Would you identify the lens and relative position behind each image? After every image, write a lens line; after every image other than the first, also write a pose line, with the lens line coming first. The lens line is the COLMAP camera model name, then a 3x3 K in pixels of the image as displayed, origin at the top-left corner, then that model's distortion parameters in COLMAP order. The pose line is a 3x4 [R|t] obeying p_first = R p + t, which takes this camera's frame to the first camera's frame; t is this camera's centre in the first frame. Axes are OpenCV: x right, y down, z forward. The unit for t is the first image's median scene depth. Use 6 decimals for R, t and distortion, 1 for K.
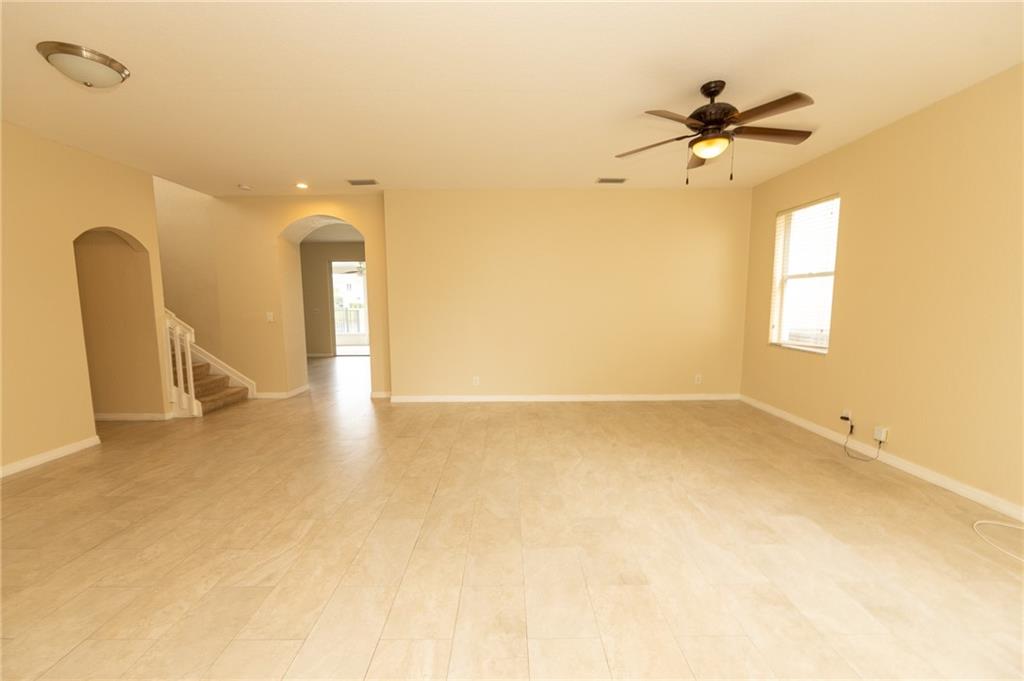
lens RADIAL K [[406.6, 0, 511.5], [0, 406.6, 344.0], [0, 0, 1]] dist [0.000464, 0.000187]
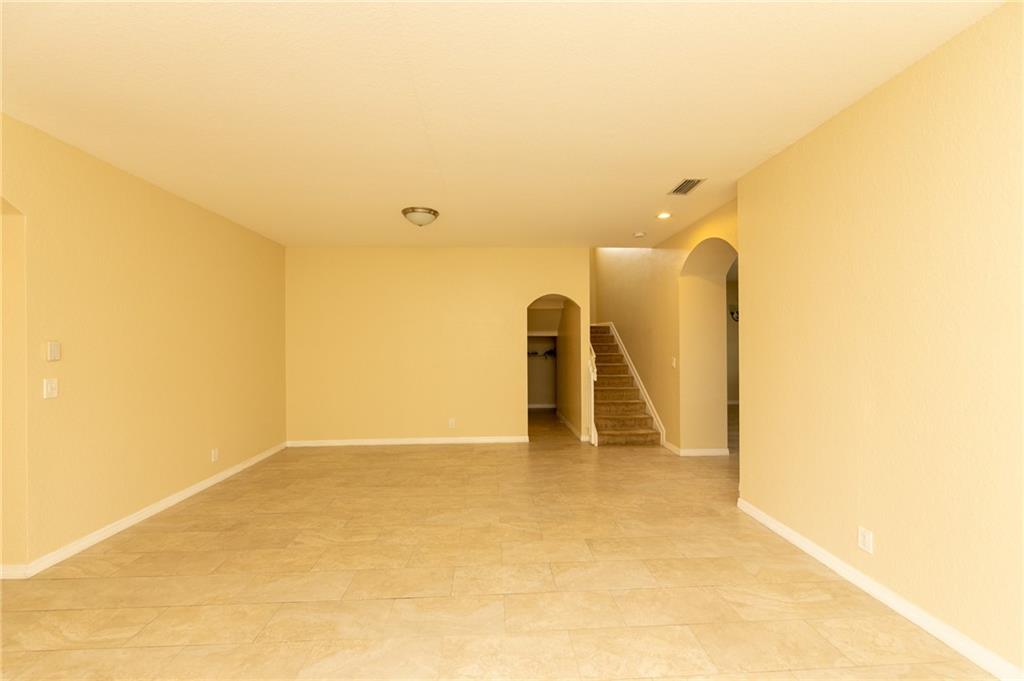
lens RADIAL K [[406.6, 0, 511.0], [0, 406.6, 341.0], [0, 0, 1]] dist [0.000464, 0.000187]
pose [[0.027649, 0.000088, -0.999618, 0.398475], [-0.096345, 0.995345, -0.002577, -0.095369], [0.994964, 0.096379, 0.027529, 0.757720]]
